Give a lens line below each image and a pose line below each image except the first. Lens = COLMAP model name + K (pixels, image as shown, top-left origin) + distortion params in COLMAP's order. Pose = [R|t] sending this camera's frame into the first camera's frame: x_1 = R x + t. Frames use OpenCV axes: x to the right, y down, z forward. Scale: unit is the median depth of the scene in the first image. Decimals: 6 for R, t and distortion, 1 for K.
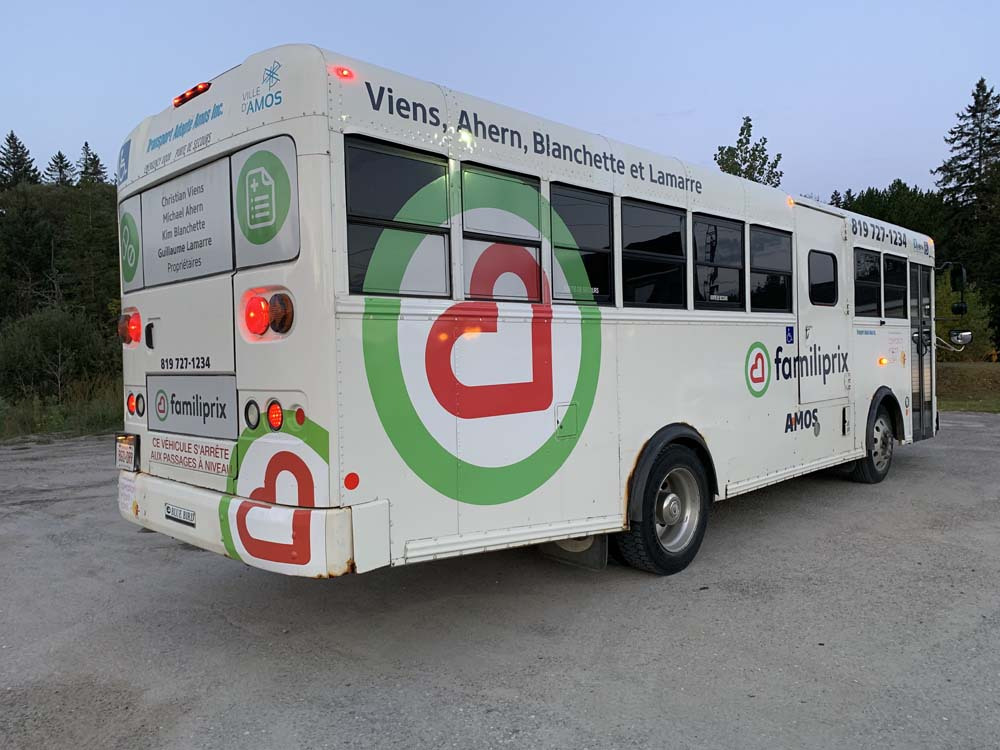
lens RADIAL K [[757.1, 0, 505.3], [0, 757.1, 373.5], [0, 0, 1]] dist [0.039760, -0.051865]
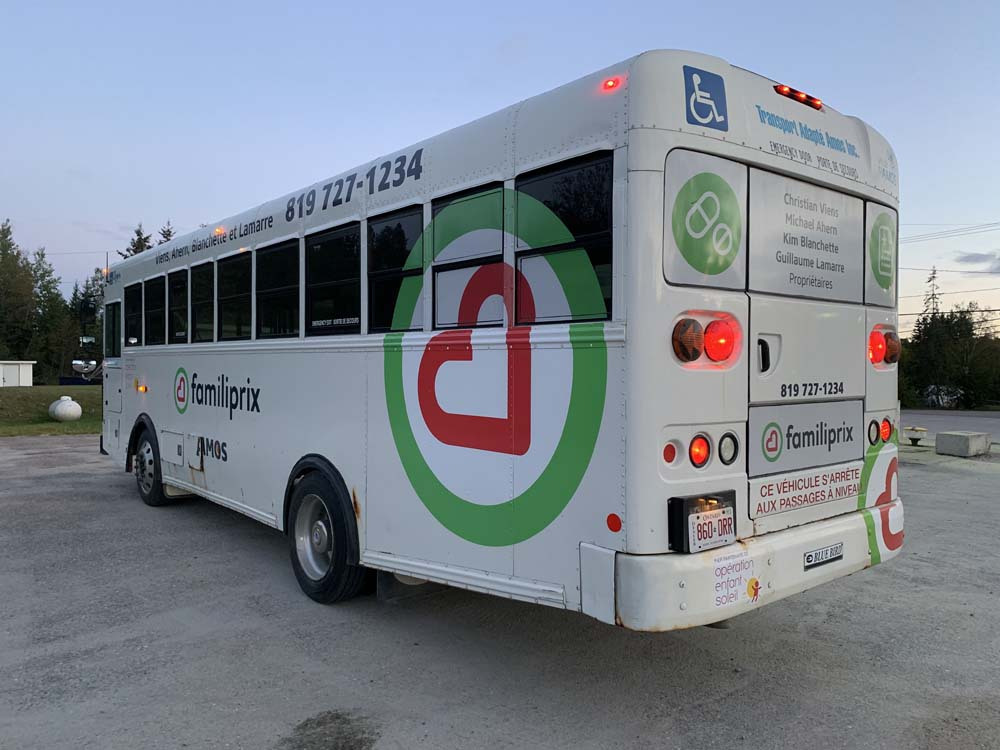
lens RADIAL K [[757.1, 0, 484.2], [0, 757.1, 374.0], [0, 0, 1]] dist [0.039760, -0.051865]
pose [[0.122662, 0.010512, 0.992393, -1.447135], [0.021482, 0.999682, -0.013245, -0.029635], [-0.992216, 0.022943, 0.122397, 1.346860]]
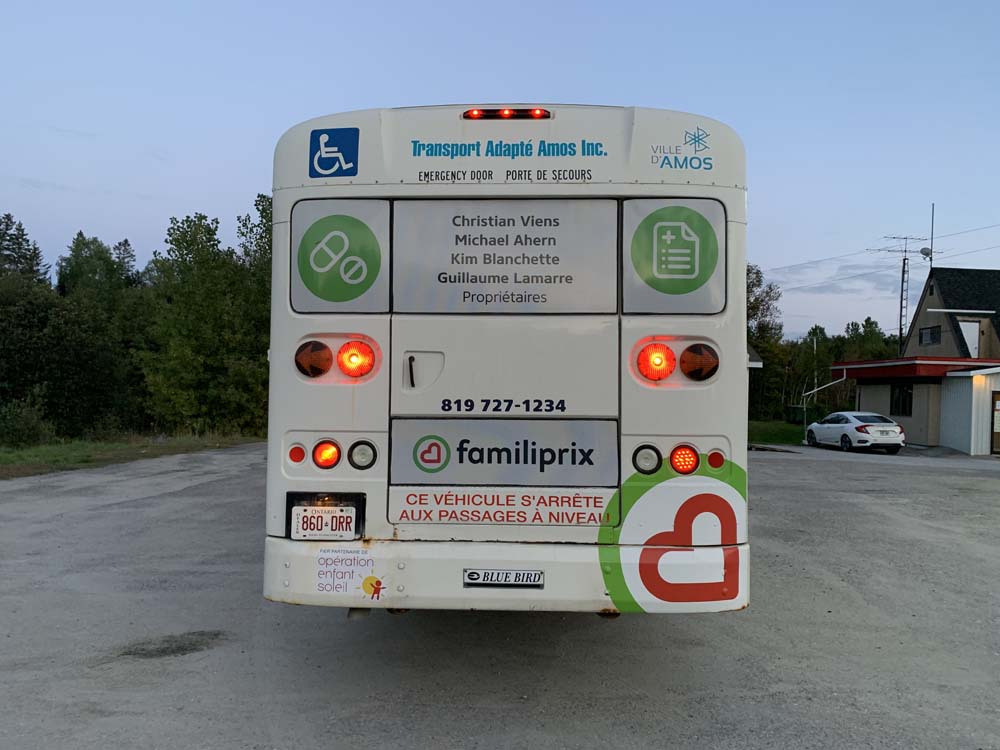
lens RADIAL K [[757.1, 0, 501.2], [0, 757.1, 367.4], [0, 0, 1]] dist [0.039760, -0.051865]
pose [[0.742771, 0.050778, 0.667617, -1.074651], [-0.008369, 0.997746, -0.066577, 0.000973], [-0.669493, 0.043864, 0.741522, 0.357383]]
